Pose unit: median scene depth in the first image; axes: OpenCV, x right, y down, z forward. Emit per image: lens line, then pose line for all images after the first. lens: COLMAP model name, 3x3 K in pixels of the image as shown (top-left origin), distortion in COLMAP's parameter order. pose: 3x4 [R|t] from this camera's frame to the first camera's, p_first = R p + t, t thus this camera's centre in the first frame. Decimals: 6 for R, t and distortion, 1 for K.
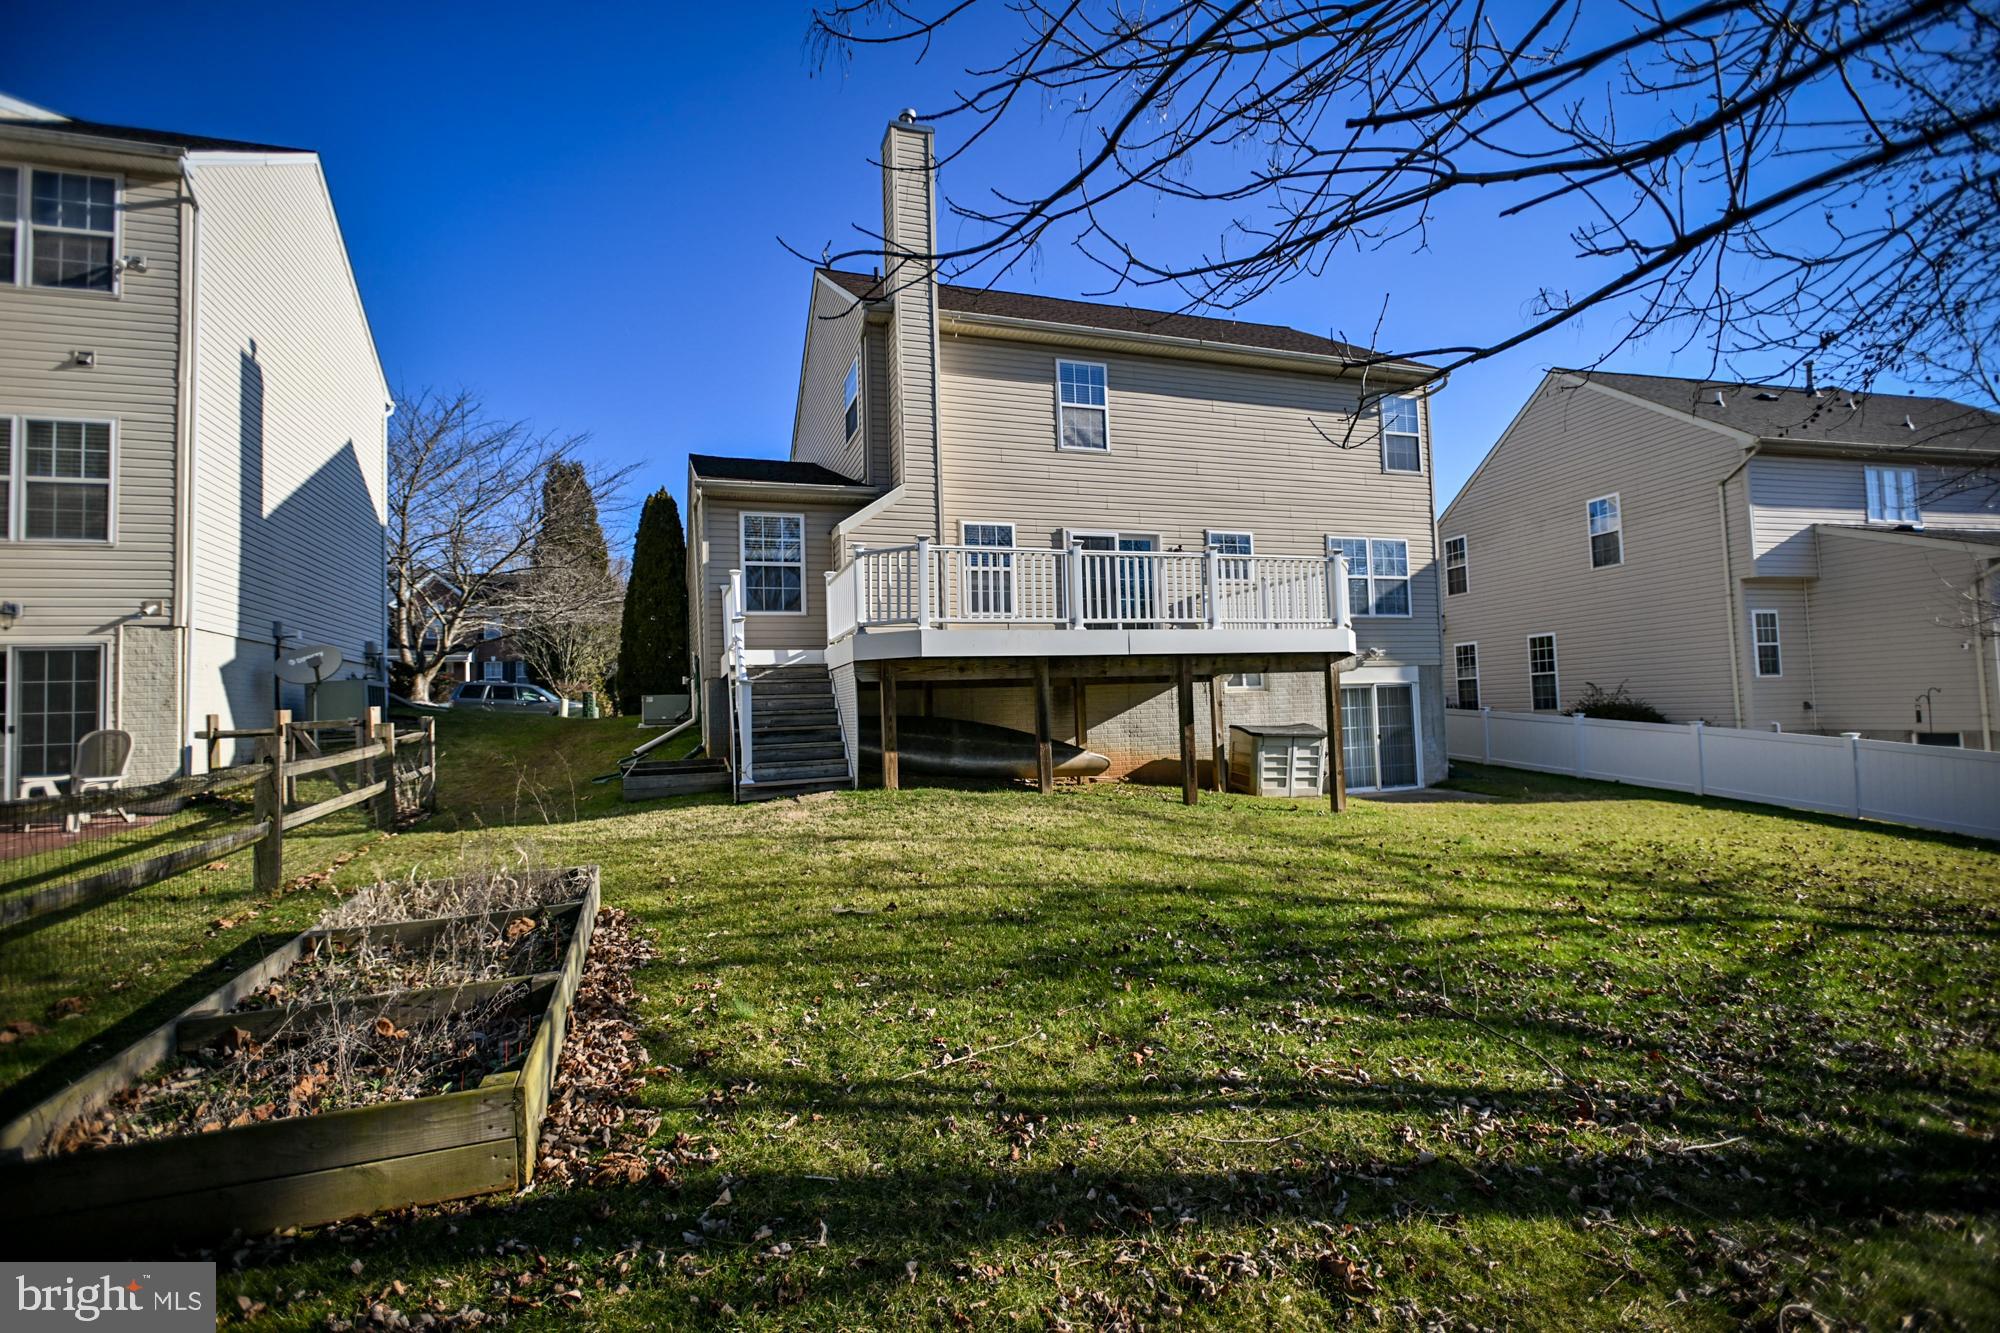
lens RADIAL K [[958.2, 0, 999.2], [0, 958.2, 659.6], [0, 0, 1]] dist [-0.000197, -0.000084]
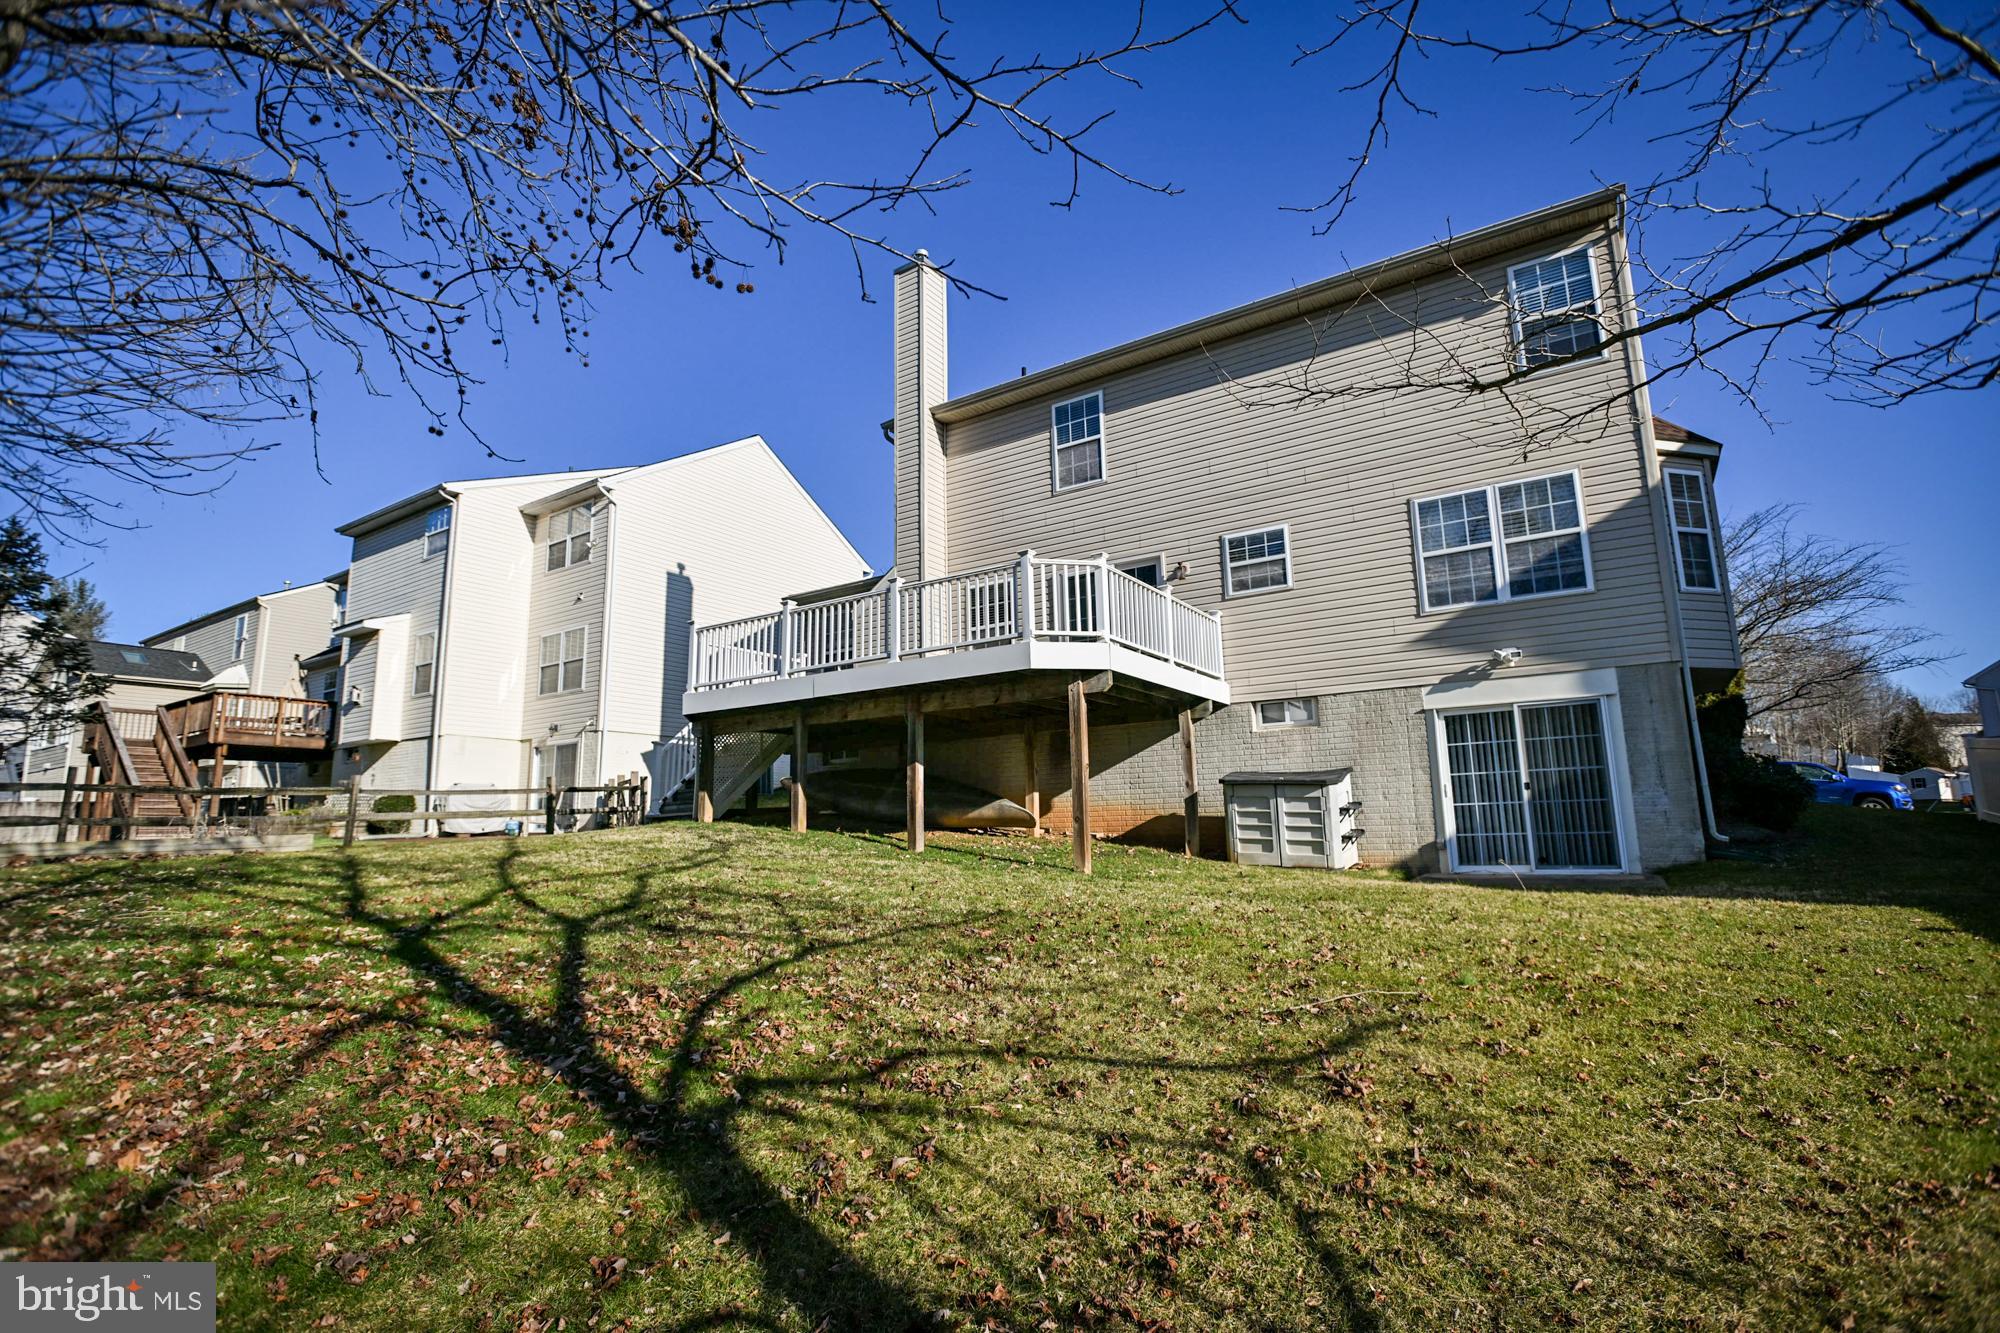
lens RADIAL K [[958.2, 0, 996.8], [0, 958.2, 670.9], [0, 0, 1]] dist [-0.000197, -0.000084]
pose [[0.597086, -0.119450, -0.793234, 0.769178], [0.039356, 0.992022, -0.119761, 0.073163], [0.801211, 0.040289, 0.597024, 0.372825]]
